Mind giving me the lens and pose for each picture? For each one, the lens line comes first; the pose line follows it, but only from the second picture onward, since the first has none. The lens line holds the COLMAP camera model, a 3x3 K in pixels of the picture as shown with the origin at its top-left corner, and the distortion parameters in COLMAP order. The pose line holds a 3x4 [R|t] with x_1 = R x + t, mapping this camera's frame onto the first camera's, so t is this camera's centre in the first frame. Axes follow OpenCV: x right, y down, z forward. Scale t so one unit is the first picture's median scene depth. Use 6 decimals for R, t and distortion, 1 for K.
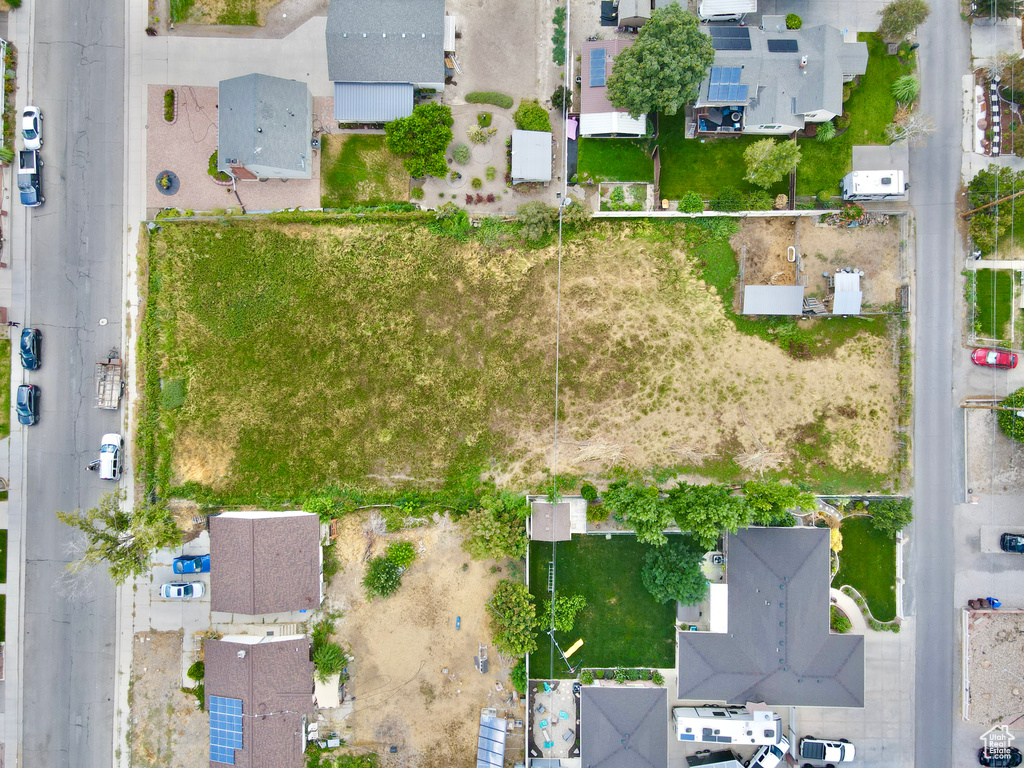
lens RADIAL K [[752.6, 0, 506.4], [0, 752.6, 374.6], [0, 0, 1]] dist [0.016213, 0.007230]
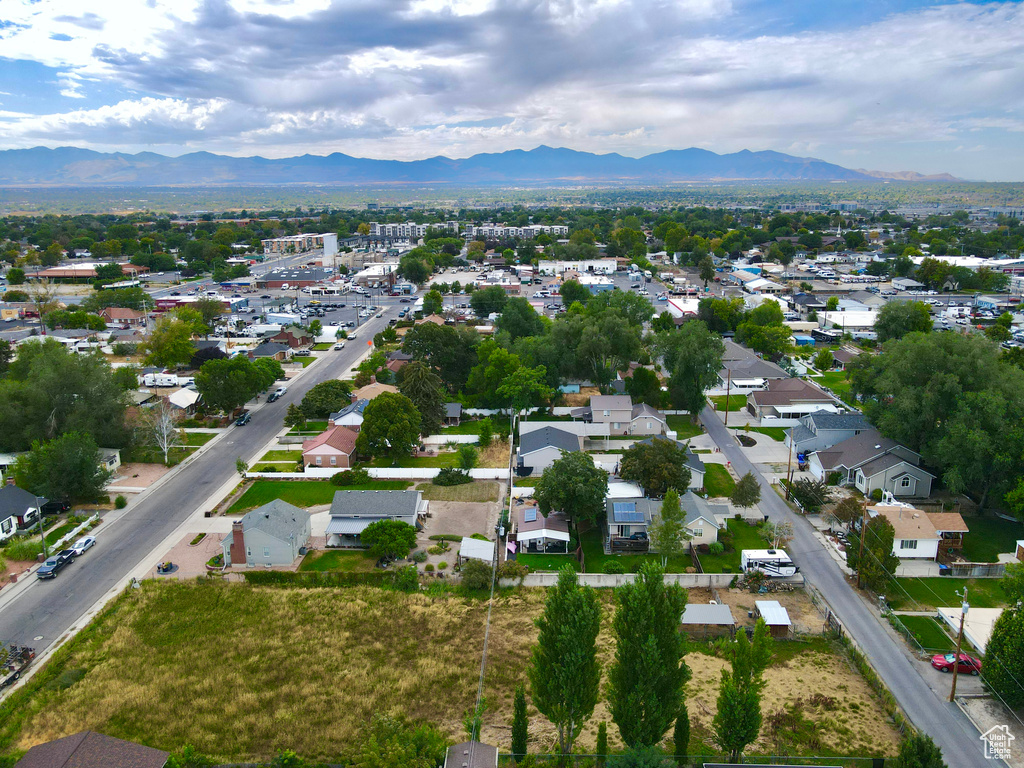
lens RADIAL K [[752.6, 0, 506.4], [0, 752.6, 374.6], [0, 0, 1]] dist [0.016213, 0.007230]
pose [[0.999637, 0.011000, -0.024605, 0.105421], [-0.026563, 0.247487, -0.968527, 0.807259], [-0.004564, 0.968829, 0.247689, 0.418938]]
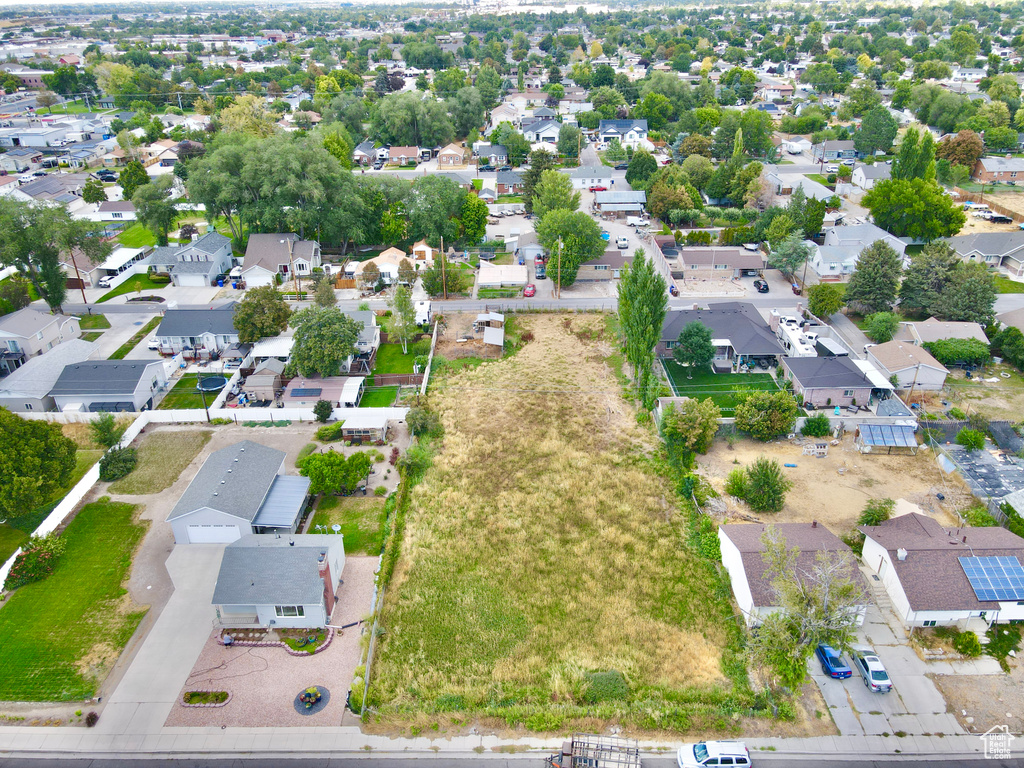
lens RADIAL K [[752.6, 0, 506.4], [0, 752.6, 374.6], [0, 0, 1]] dist [0.016213, 0.007230]
pose [[0.004113, -0.439257, 0.898352, -0.967570], [0.999974, -0.003520, -0.006299, -0.064435], [0.005929, 0.898354, 0.439231, 0.415845]]
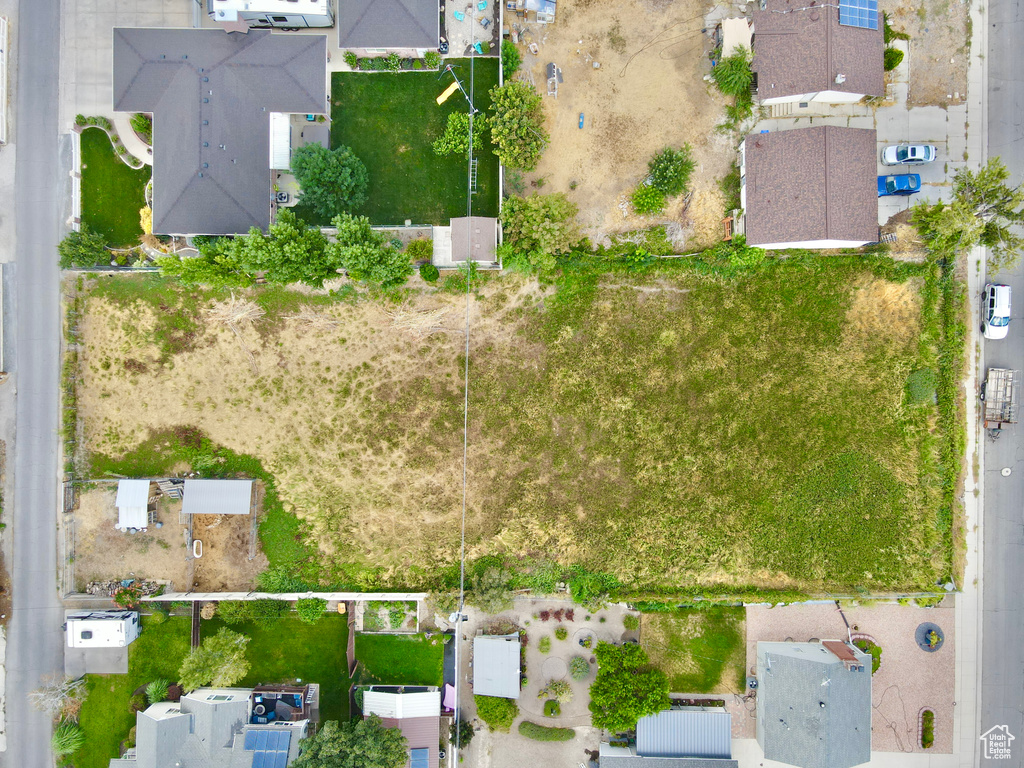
lens RADIAL K [[752.6, 0, 506.4], [0, 752.6, 374.6], [0, 0, 1]] dist [0.016213, 0.007230]
pose [[-0.999452, 0.001825, 0.033043, -0.006288], [-0.001410, -0.999920, 0.012583, 0.028852], [0.033063, 0.012529, 0.999375, 0.140698]]
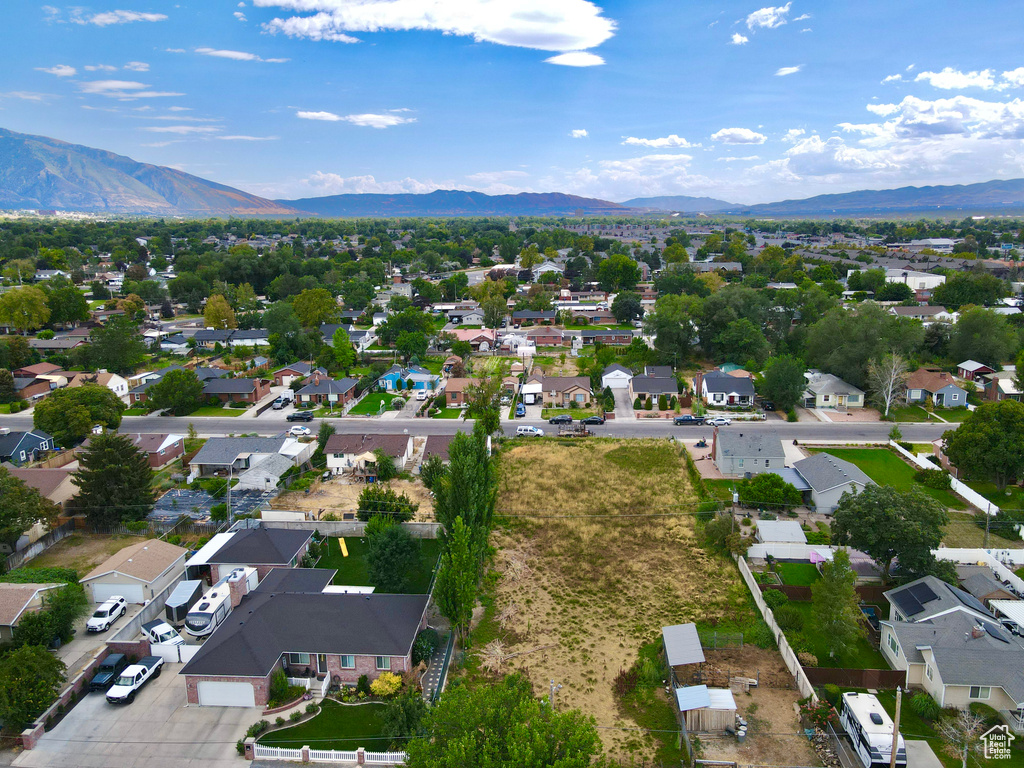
lens RADIAL K [[752.6, 0, 506.4], [0, 752.6, 374.6], [0, 0, 1]] dist [0.016213, 0.007230]
pose [[-0.074672, 0.220874, -0.972440, 1.097413], [-0.996744, 0.013210, 0.079539, 0.025707], [0.030414, 0.975213, 0.219169, 0.502889]]
